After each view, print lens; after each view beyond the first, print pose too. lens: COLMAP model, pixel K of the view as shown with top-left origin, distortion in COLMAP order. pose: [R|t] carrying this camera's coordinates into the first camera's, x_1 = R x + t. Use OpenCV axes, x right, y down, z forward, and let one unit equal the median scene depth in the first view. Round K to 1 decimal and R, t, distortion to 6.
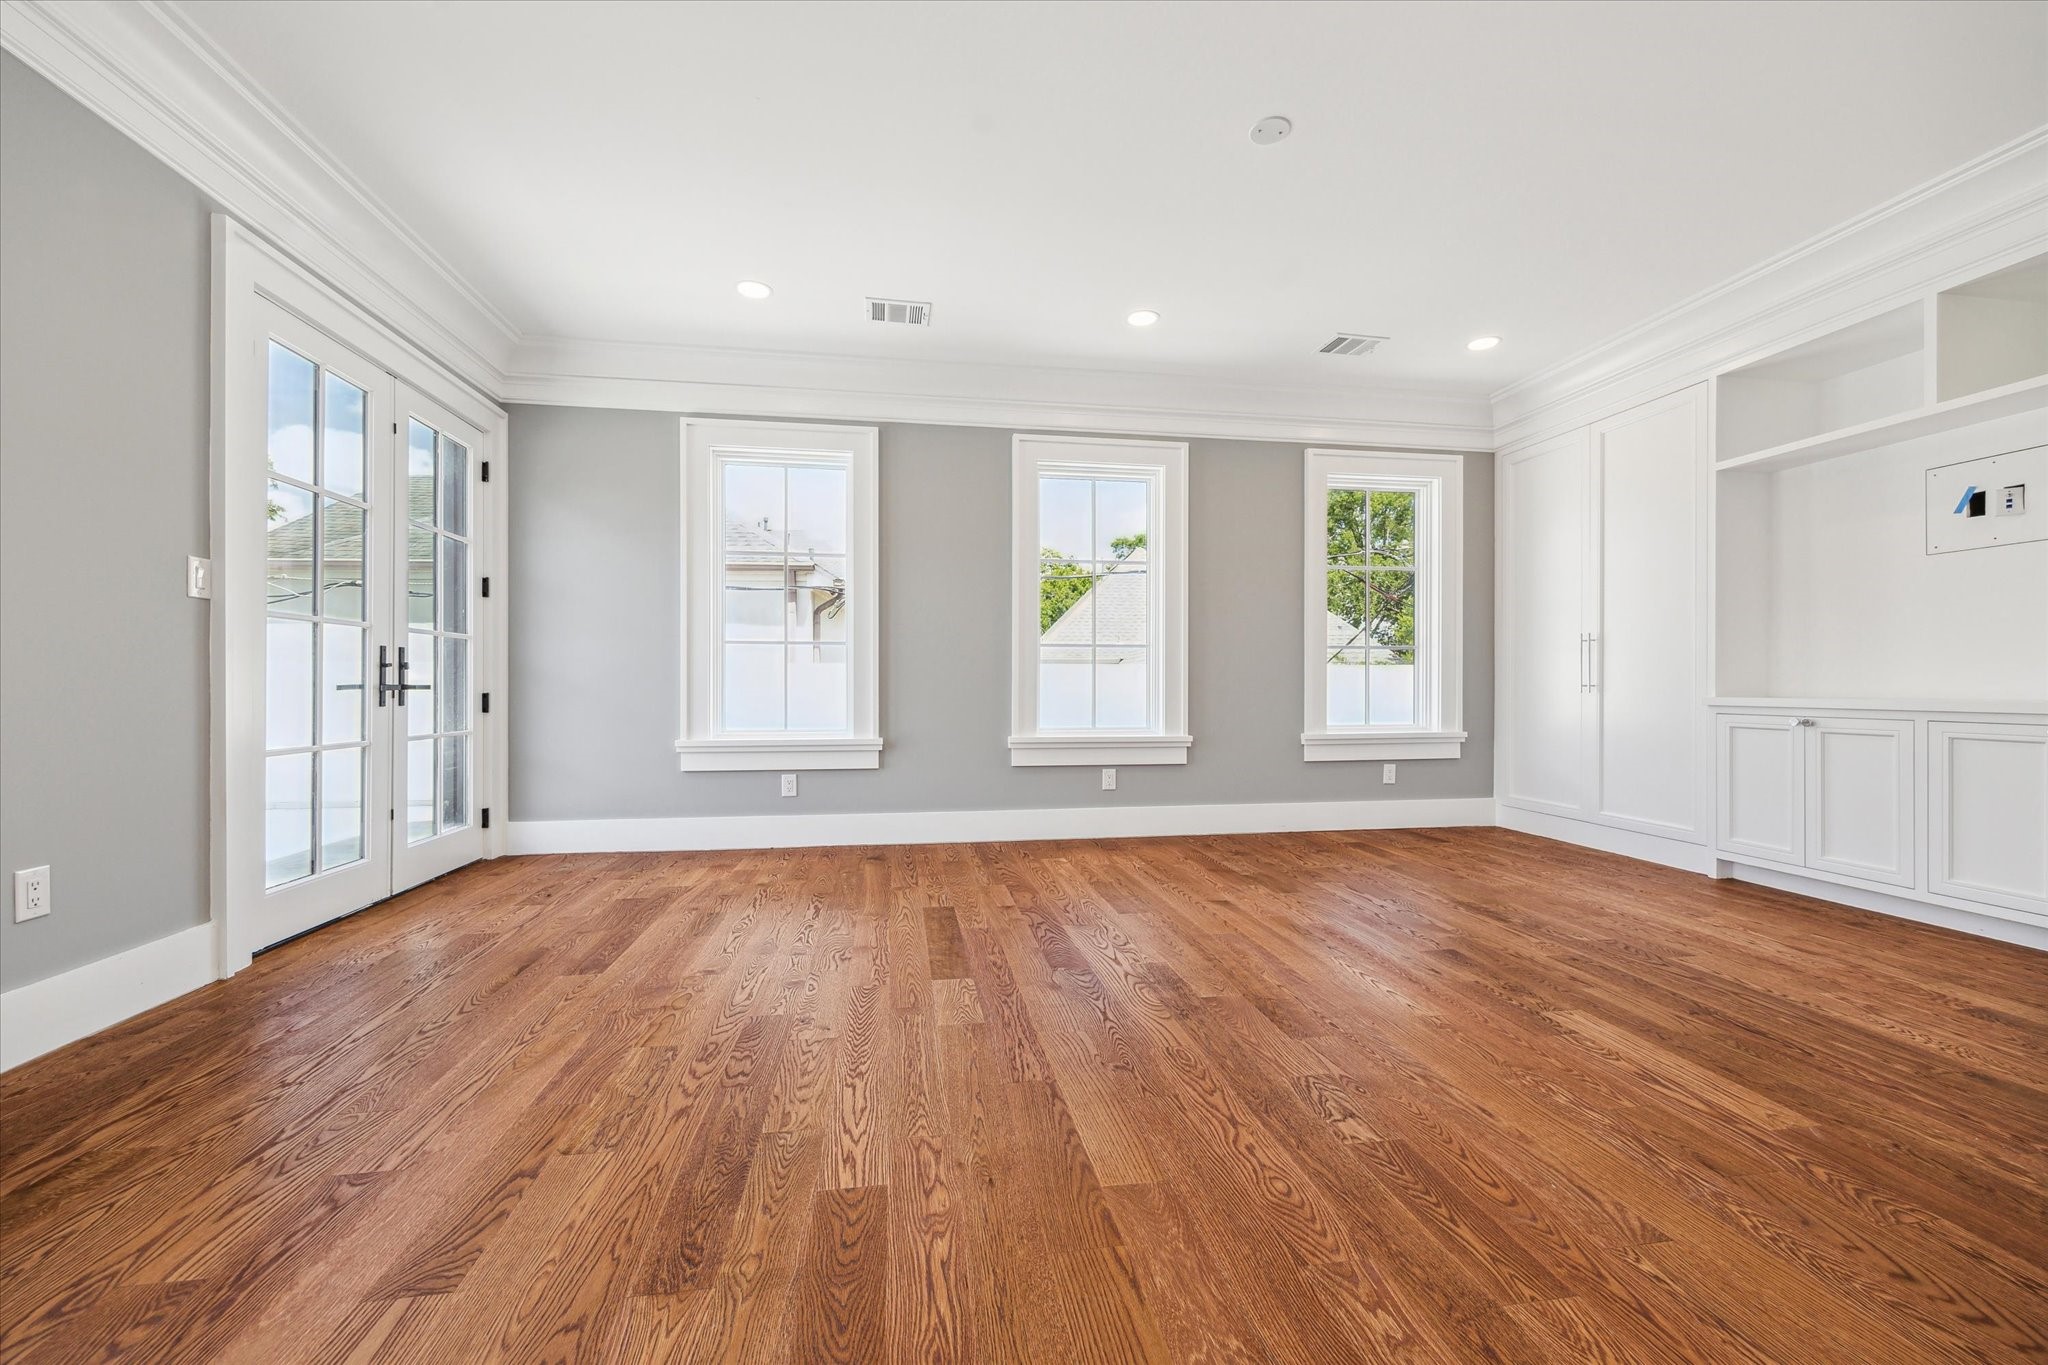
lens RADIAL K [[809.7, 0, 1024.0], [0, 809.7, 682.5], [0, 0, 1]] dist [-0.000093, -0.000402]
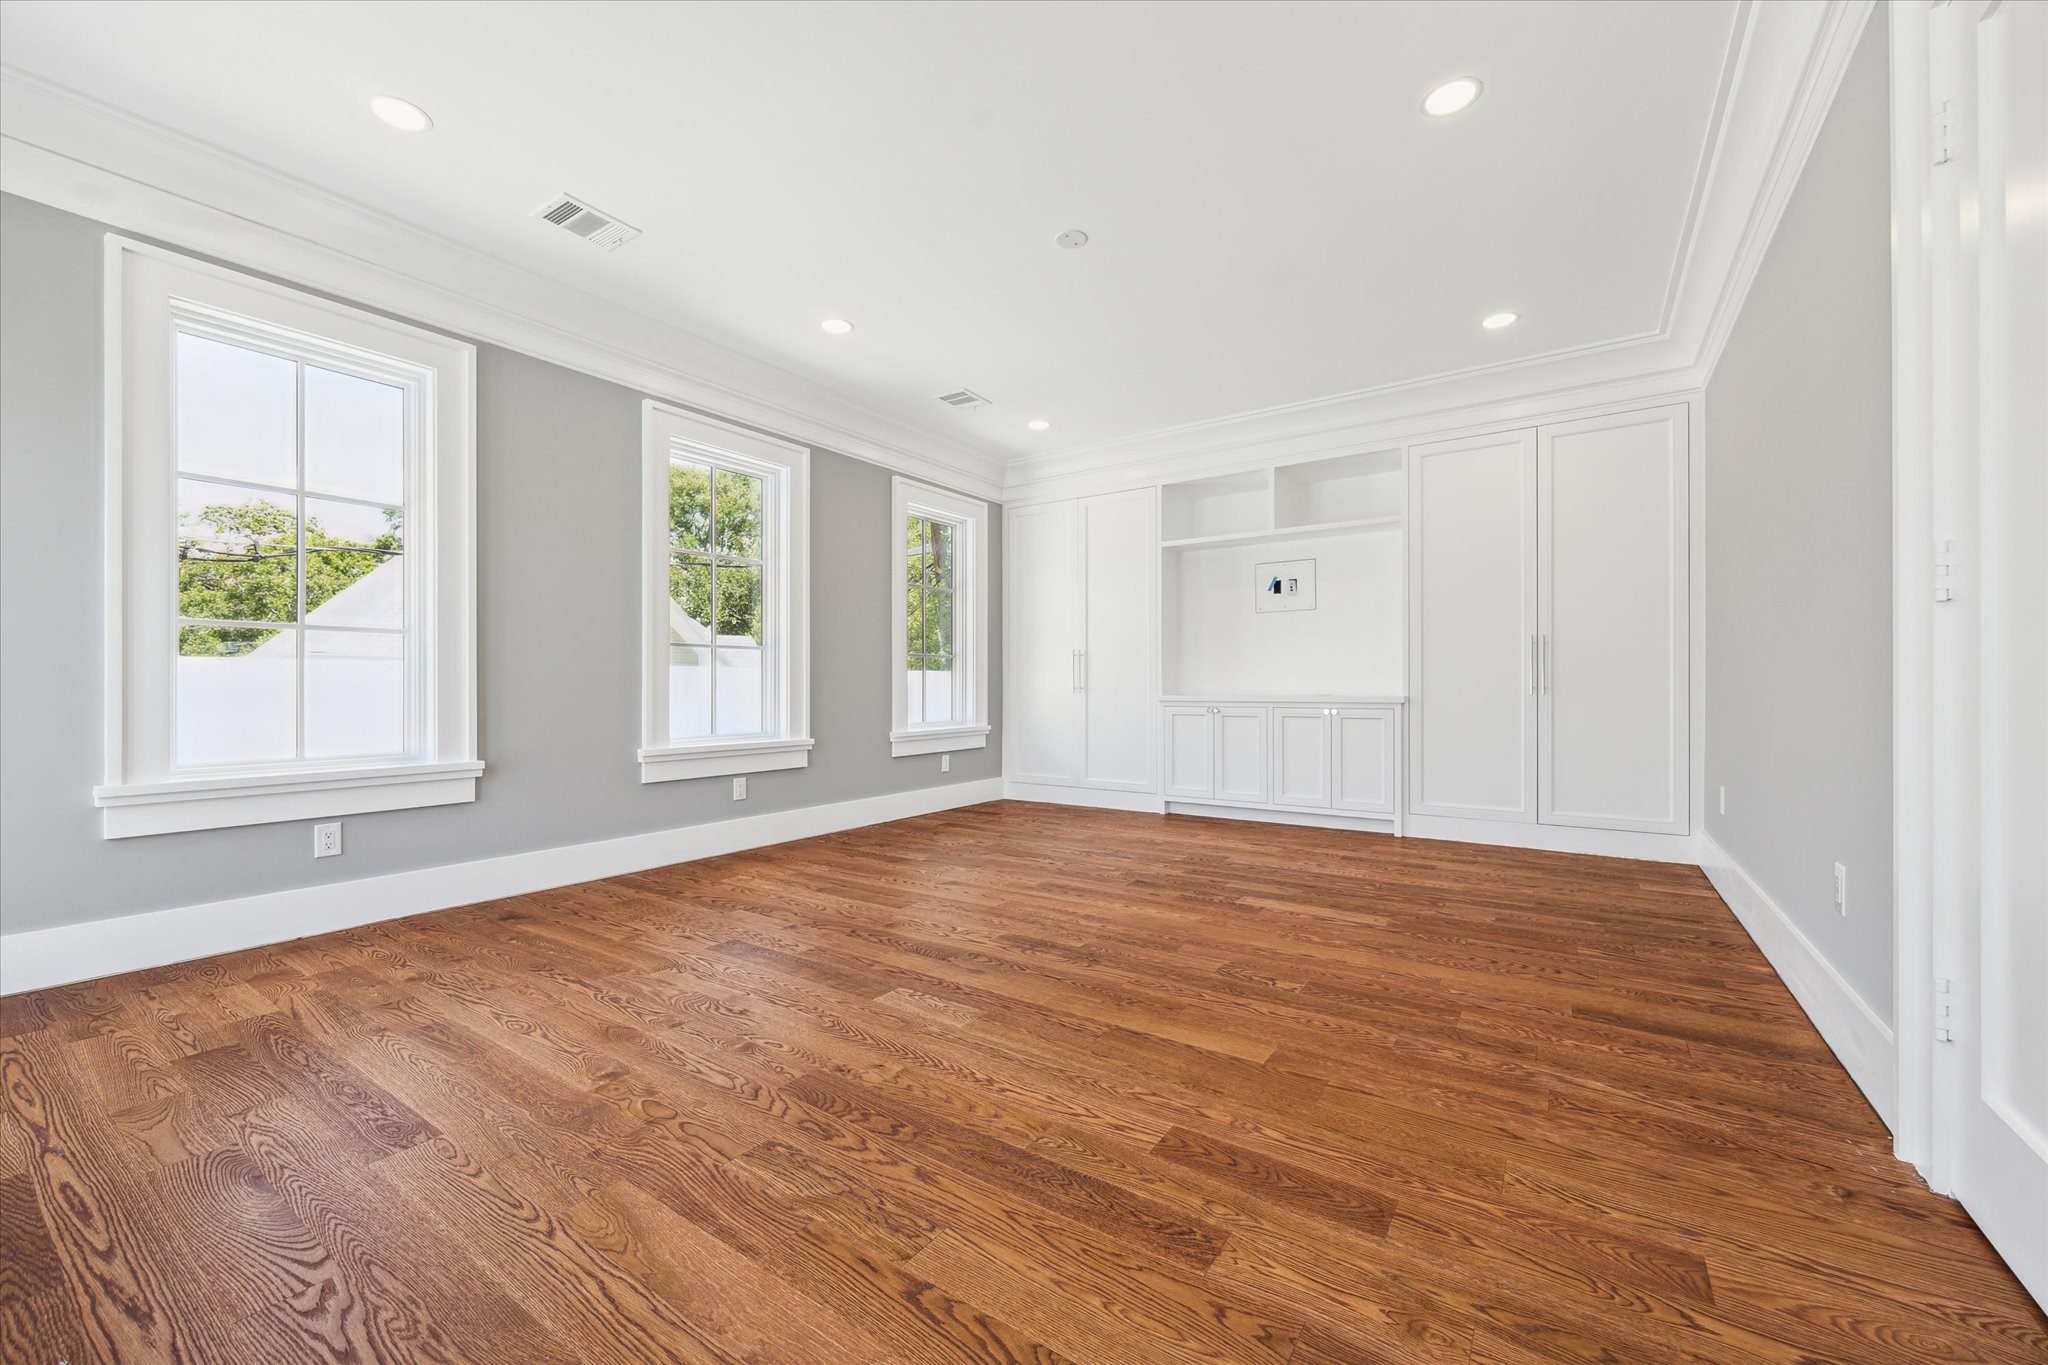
lens RADIAL K [[809.7, 0, 1024.0], [0, 809.7, 682.5], [0, 0, 1]] dist [-0.000093, -0.000402]
pose [[0.689237, 0.002198, 0.724533, -0.548242], [0.000761, 0.999993, -0.003757, -0.000717], [-0.724536, 0.003141, 0.689230, 0.173335]]
